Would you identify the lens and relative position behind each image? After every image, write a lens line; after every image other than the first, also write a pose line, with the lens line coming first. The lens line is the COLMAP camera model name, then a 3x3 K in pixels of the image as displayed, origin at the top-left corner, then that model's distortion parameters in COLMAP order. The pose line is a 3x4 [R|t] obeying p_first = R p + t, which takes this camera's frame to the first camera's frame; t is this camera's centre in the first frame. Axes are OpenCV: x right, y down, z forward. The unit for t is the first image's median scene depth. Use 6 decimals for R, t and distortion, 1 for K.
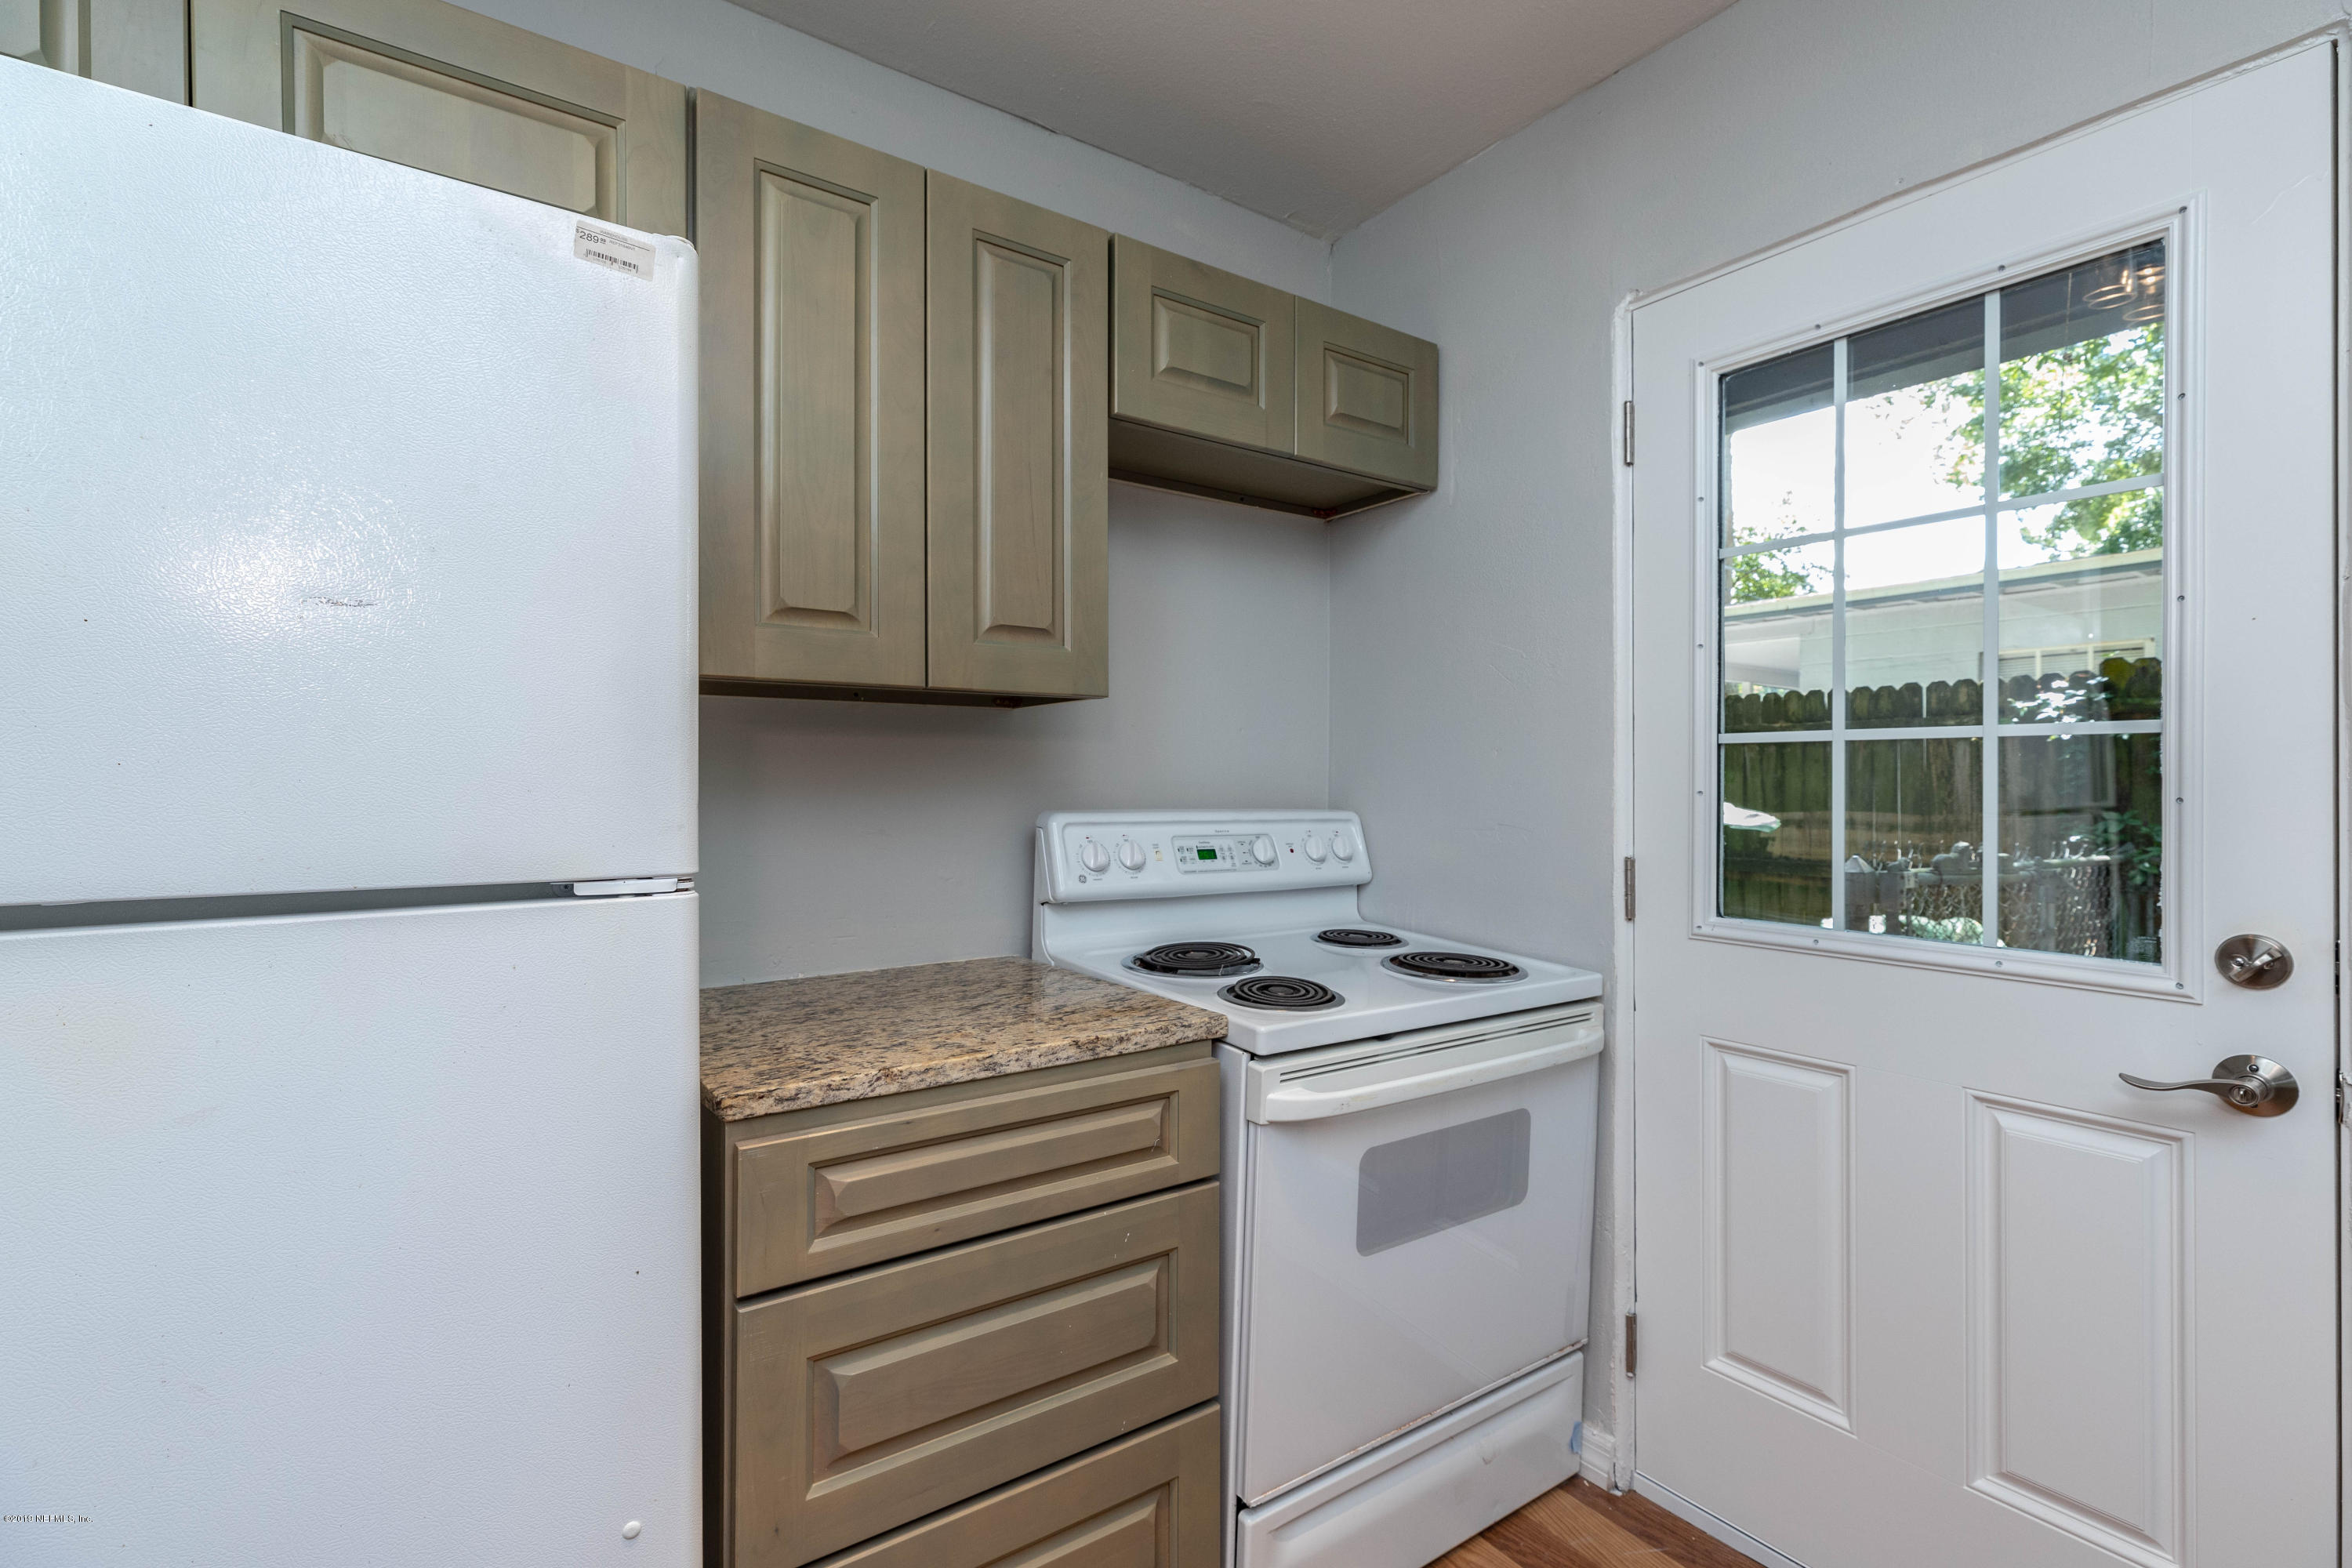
lens RADIAL K [[1078.6, 0, 1186.1], [0, 1078.6, 763.0], [0, 0, 1]] dist [0.000434, -0.000125]
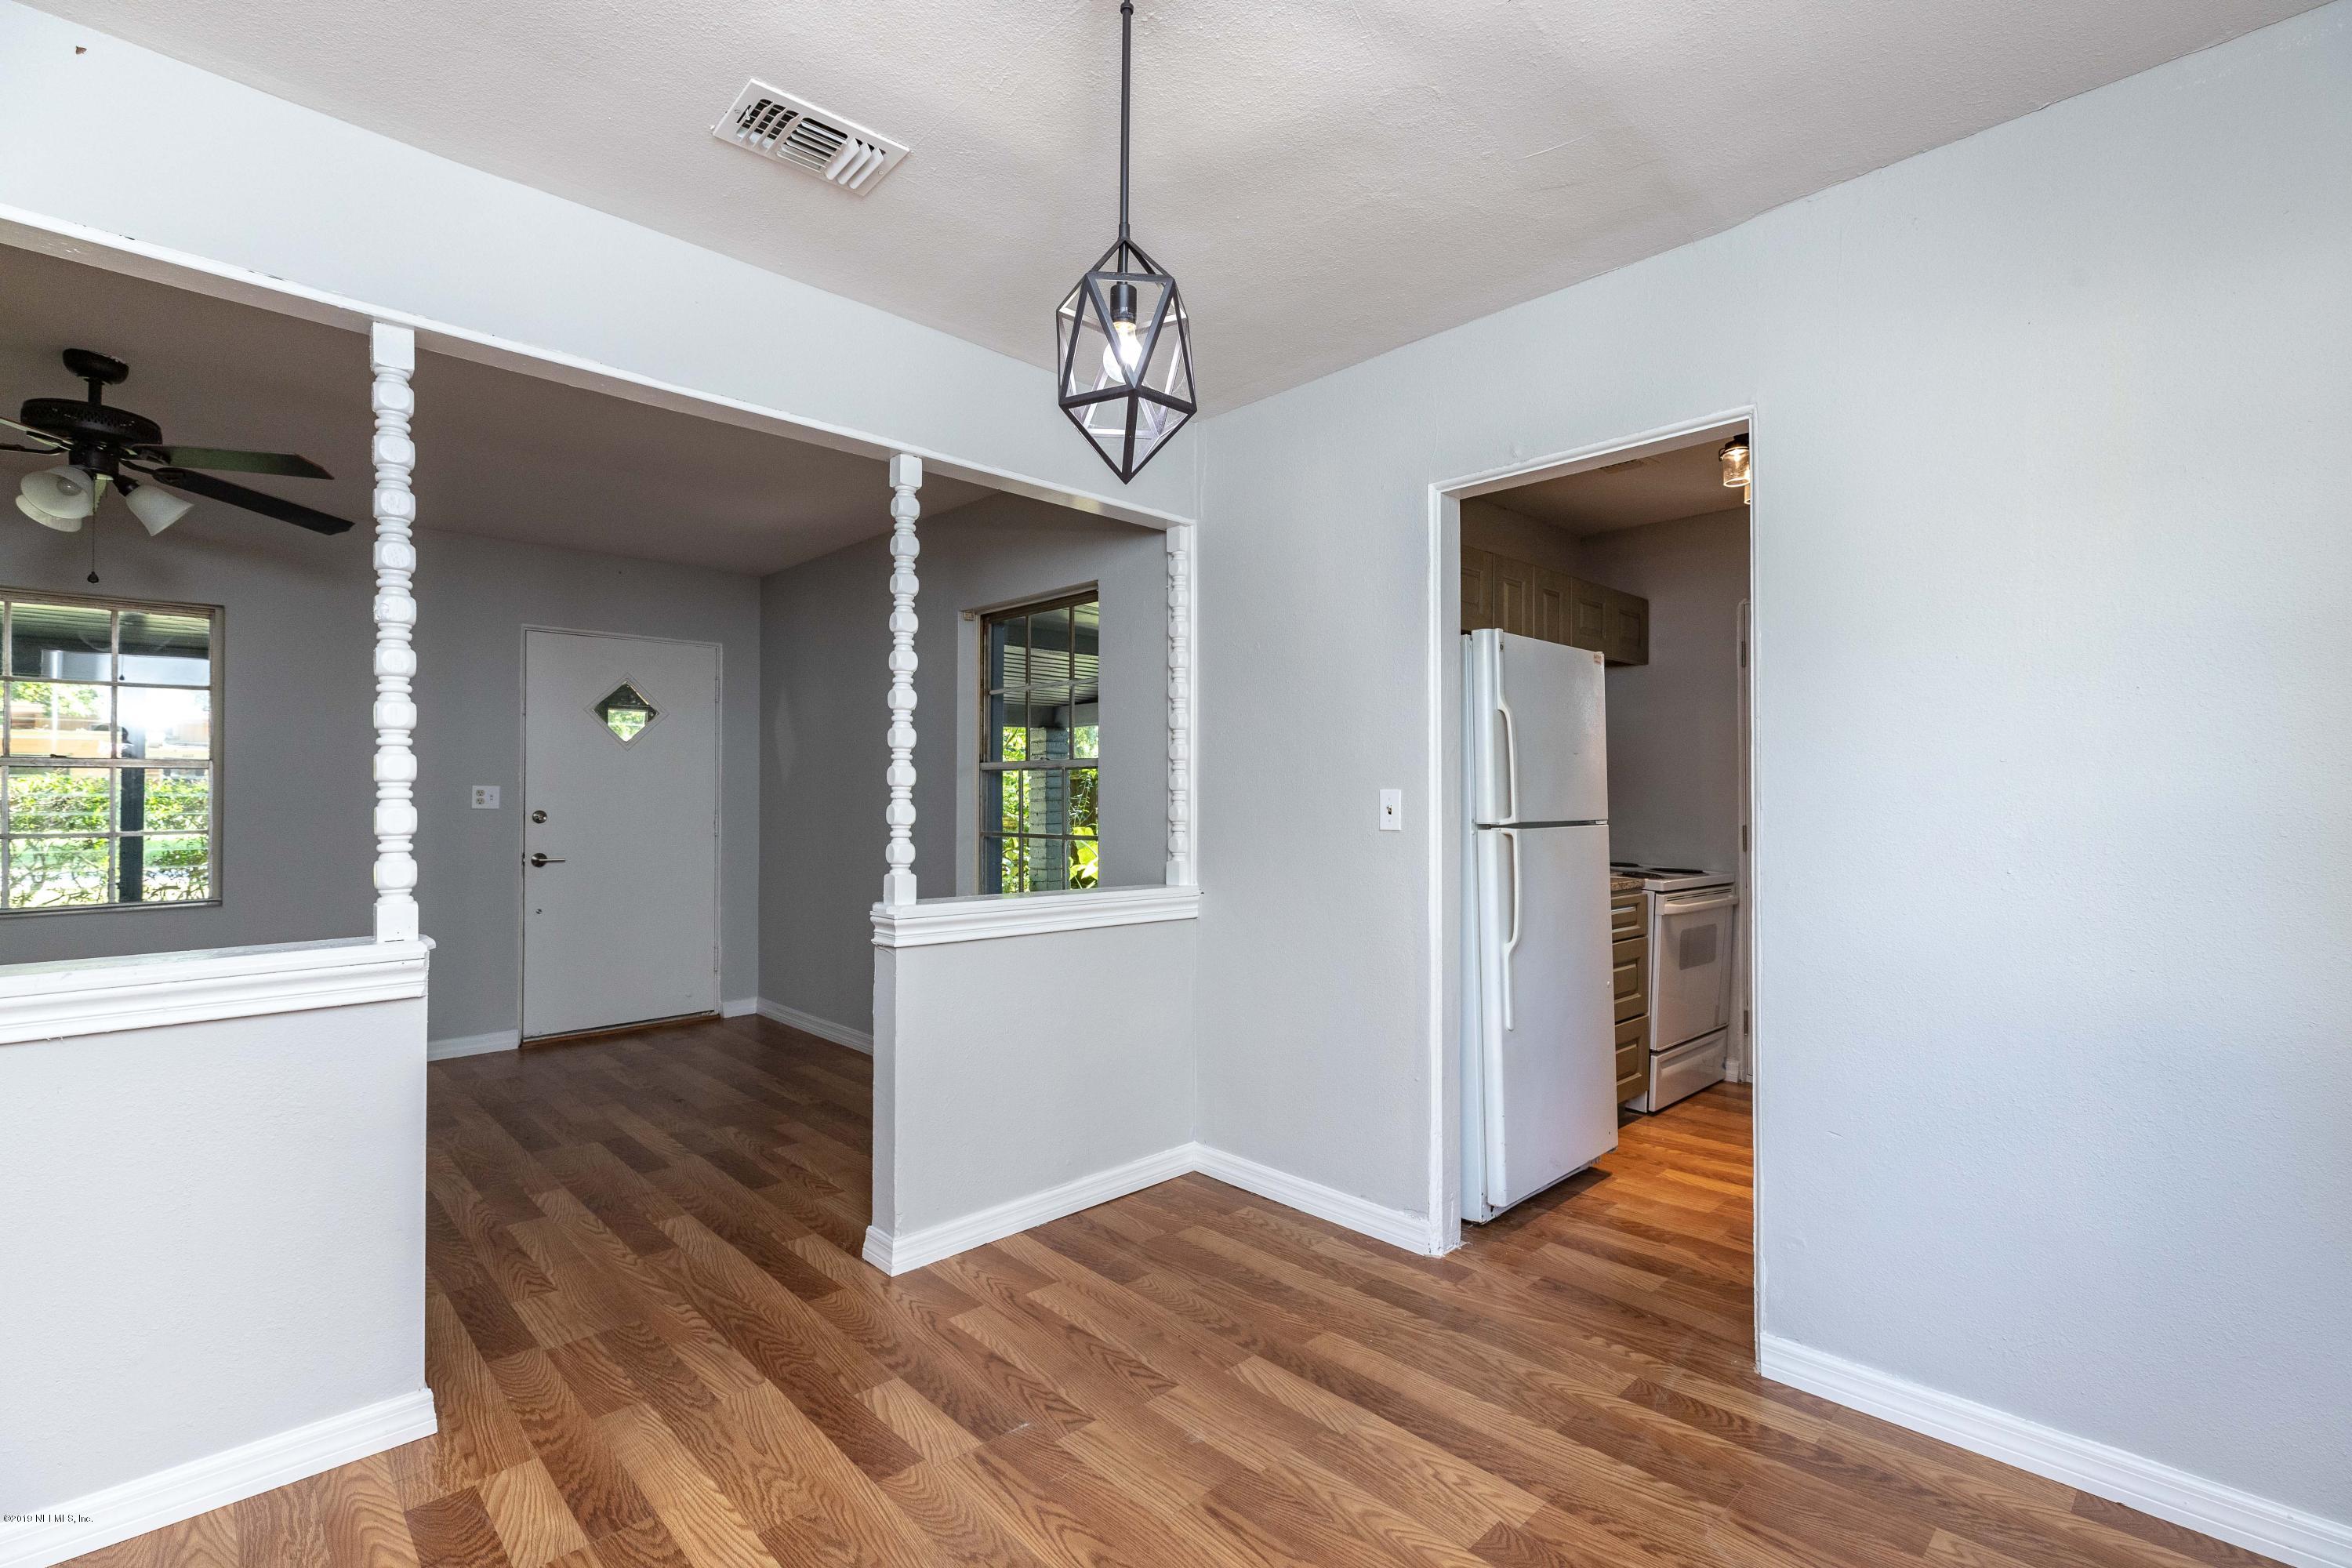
lens RADIAL K [[1055.0, 0, 1176.0], [0, 1055.0, 784.0], [0, 0, 1]] dist [0.001559, 0.000062]
pose [[0.988754, 0.000761, 0.149550, -1.293982], [-0.001757, 0.999977, 0.006527, -0.020551], [-0.149542, -0.006716, 0.988733, -1.242708]]
